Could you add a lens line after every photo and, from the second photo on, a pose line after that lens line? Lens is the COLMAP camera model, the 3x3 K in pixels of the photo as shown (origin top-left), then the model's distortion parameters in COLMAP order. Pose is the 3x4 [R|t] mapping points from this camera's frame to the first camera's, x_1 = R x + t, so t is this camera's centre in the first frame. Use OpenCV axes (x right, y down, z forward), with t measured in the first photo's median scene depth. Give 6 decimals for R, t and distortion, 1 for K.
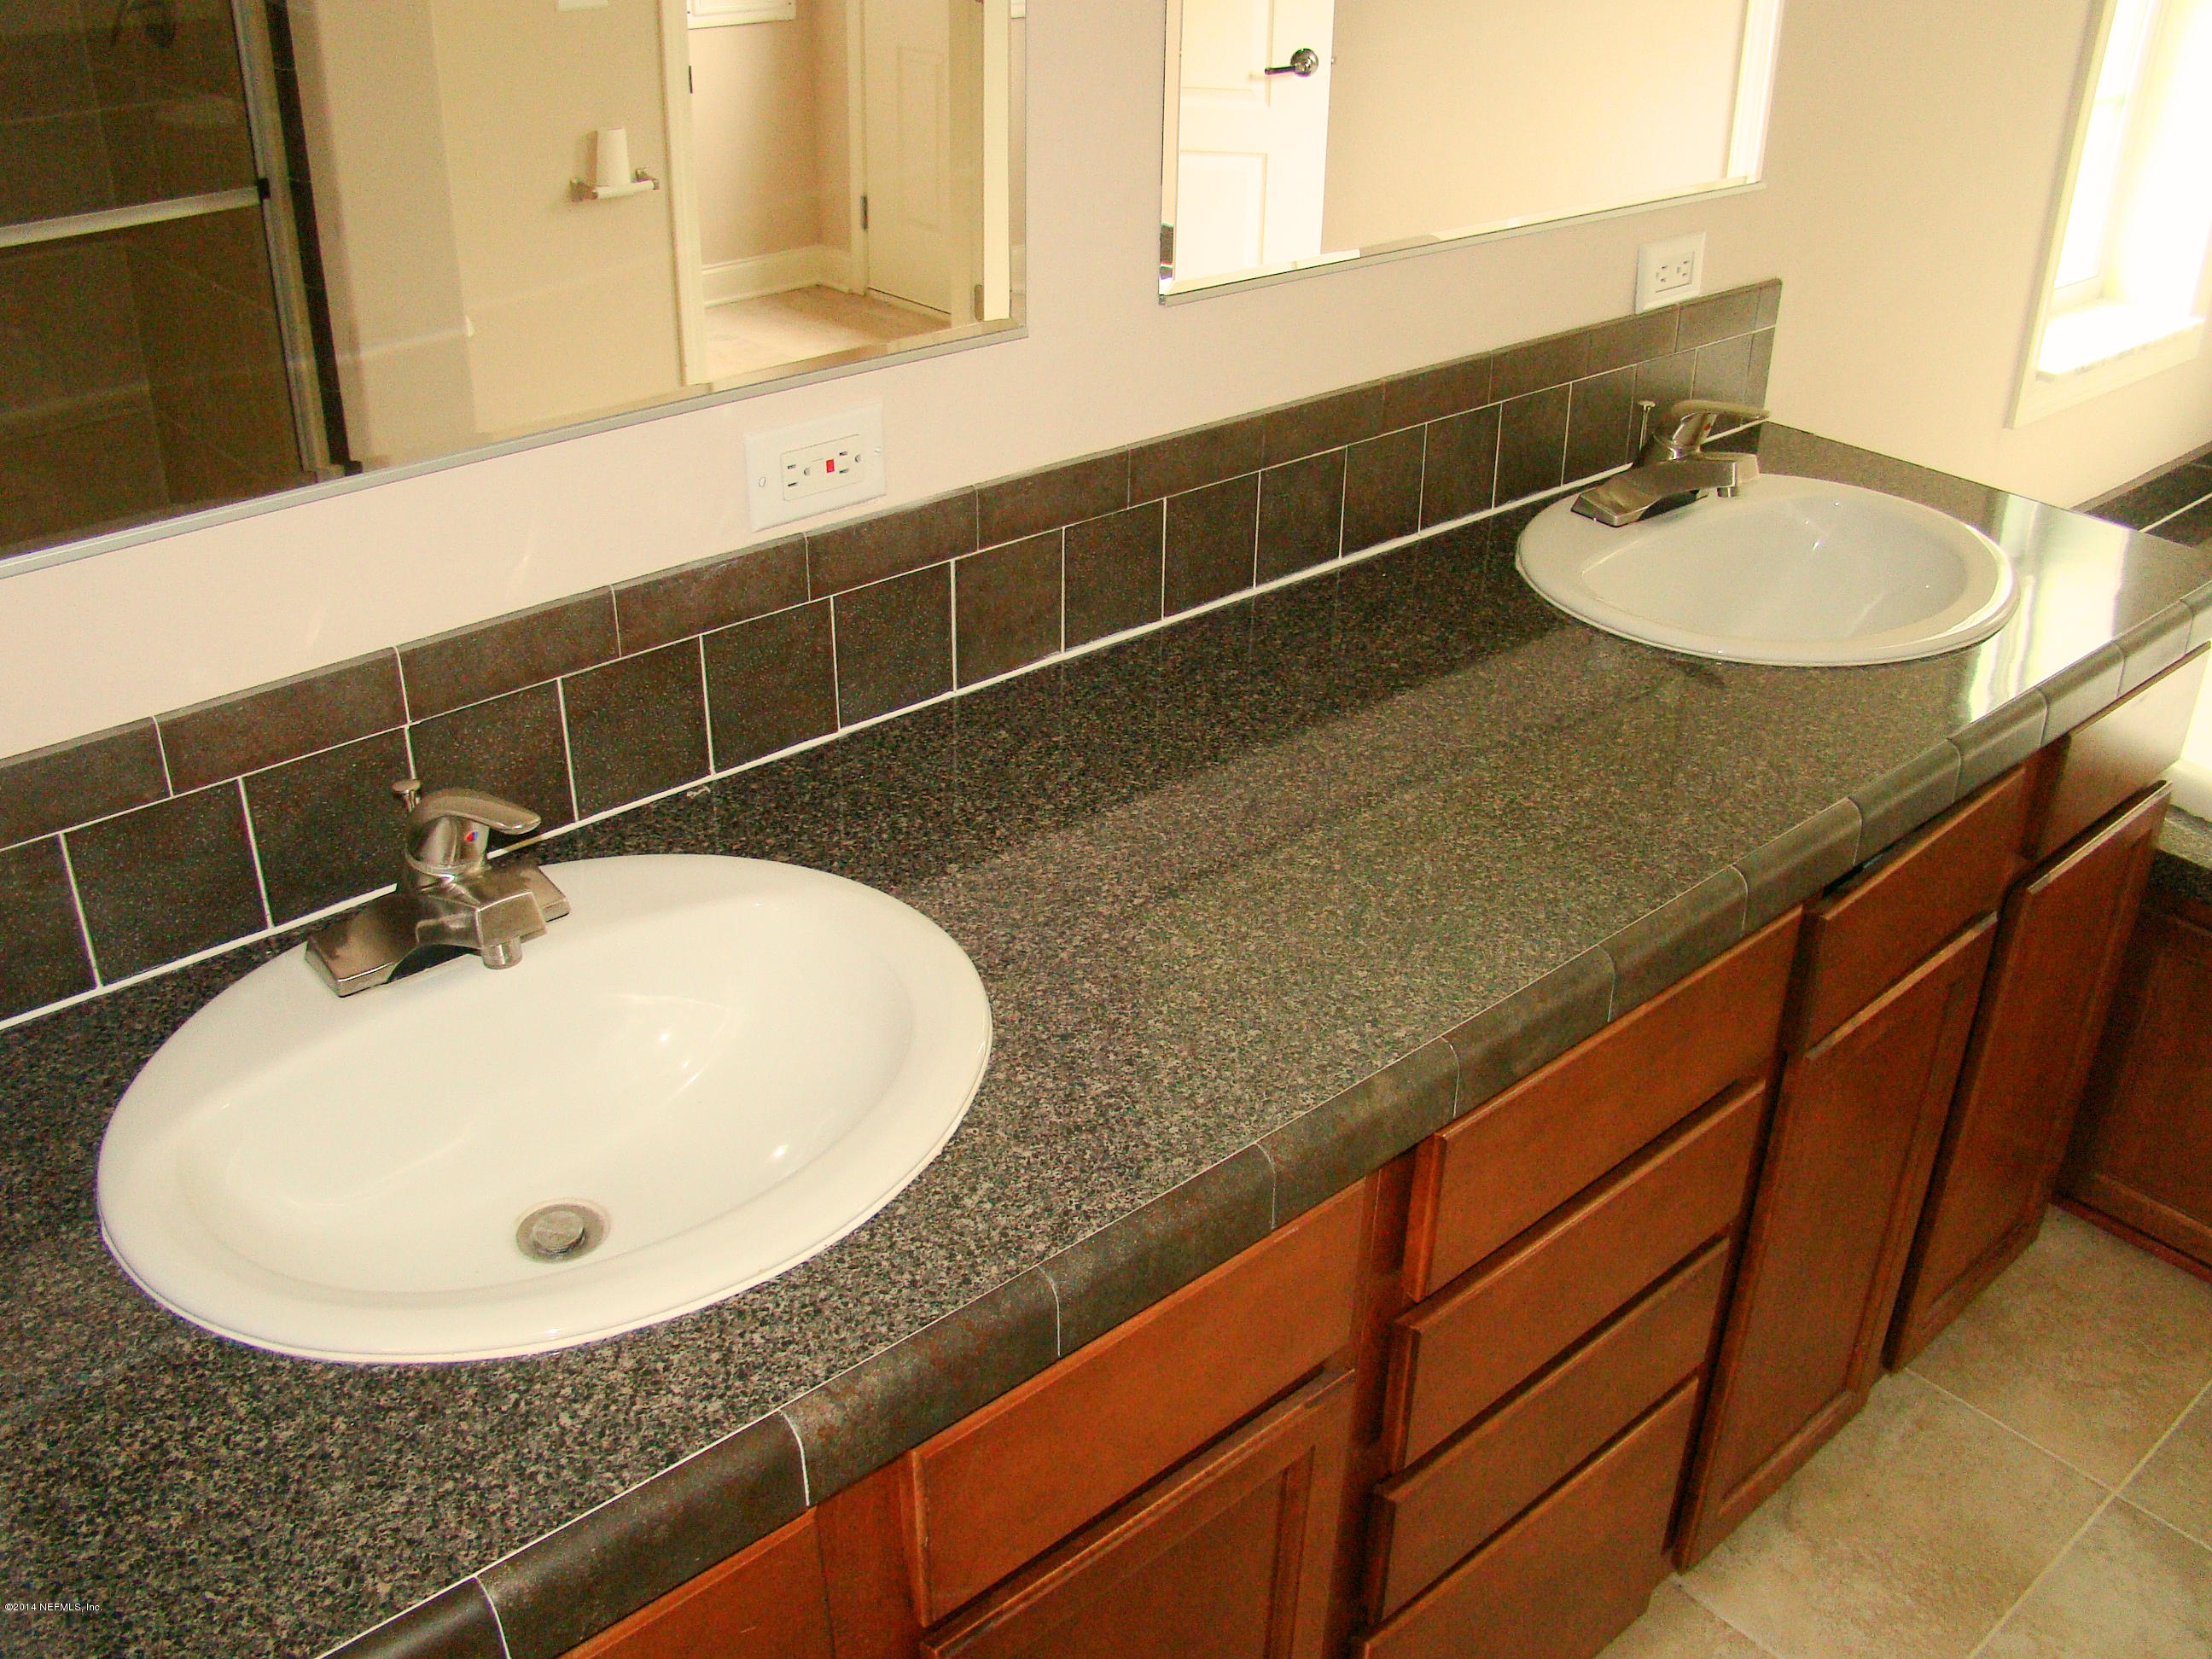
lens RADIAL K [[2051.2, 0, 1071.5], [0, 2051.2, 836.4], [0, 0, 1]] dist [-0.168983, 0.113133]
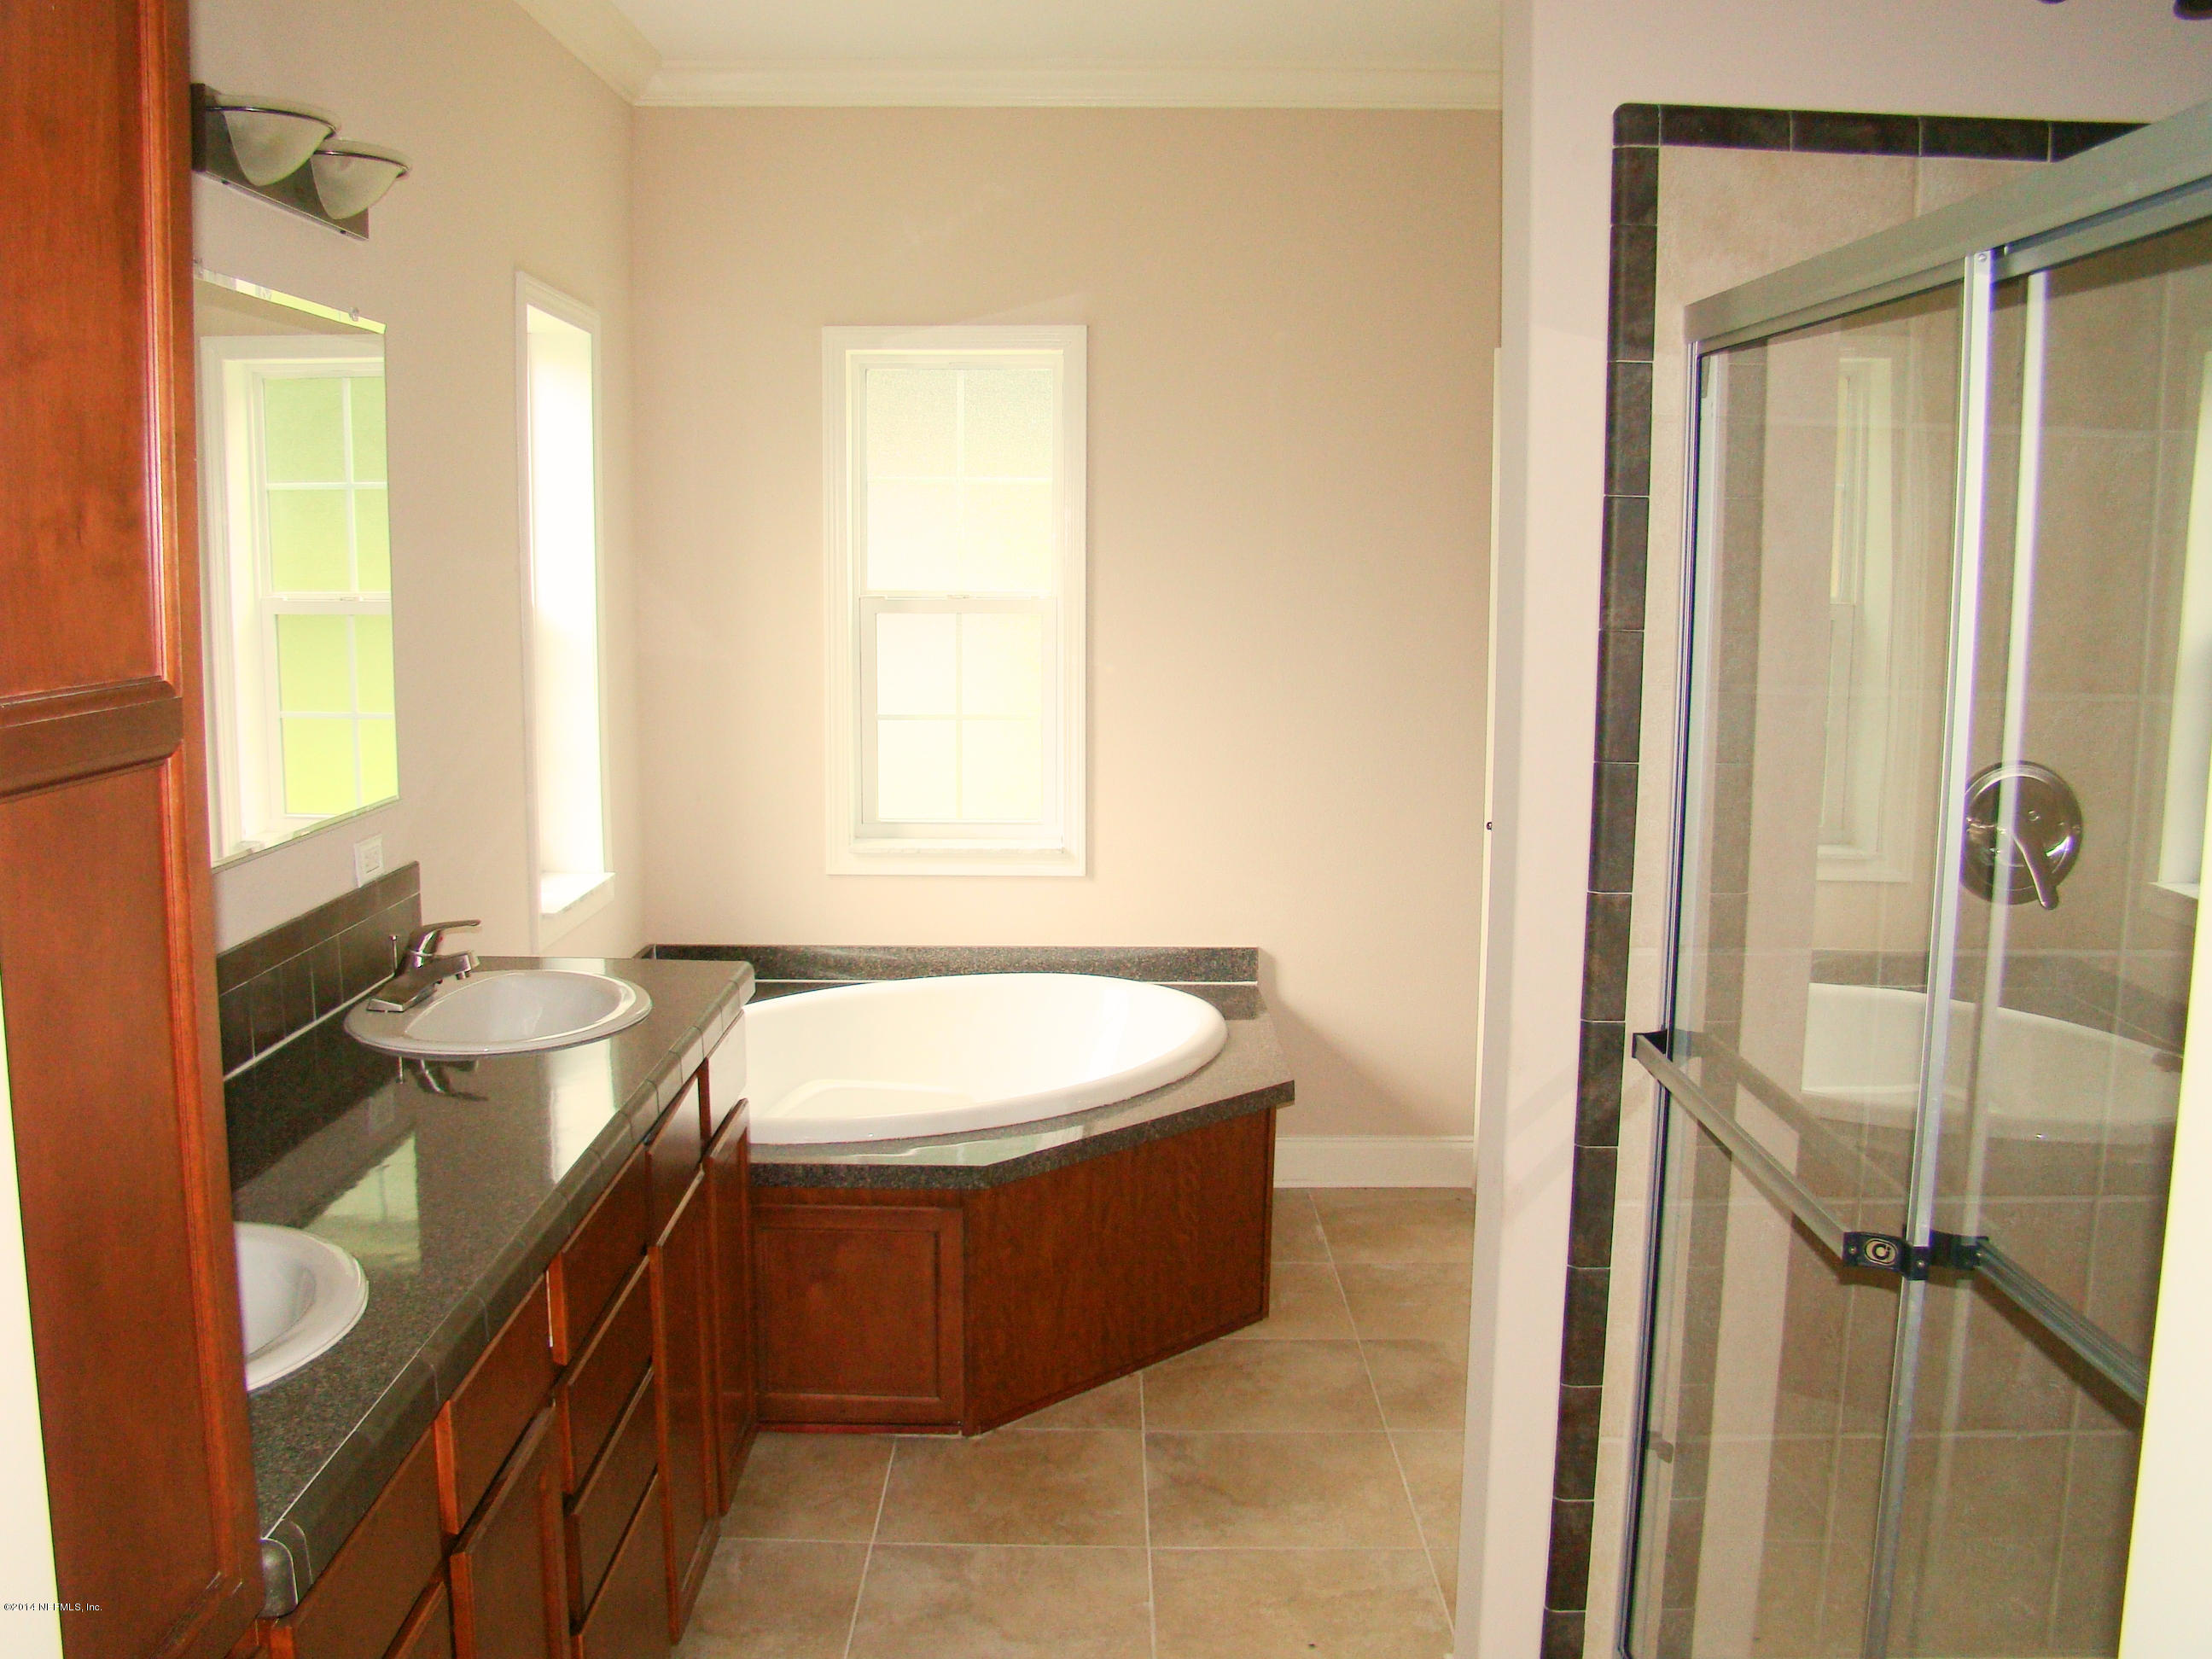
lens RADIAL K [[2051.2, 0, 1071.5], [0, 2051.2, 836.4], [0, 0, 1]] dist [-0.168983, 0.113133]
pose [[0.666638, -0.115917, 0.736313, -0.468589], [0.367762, 0.910377, -0.189642, 0.189918], [-0.648340, 0.397211, 0.649522, -0.358312]]
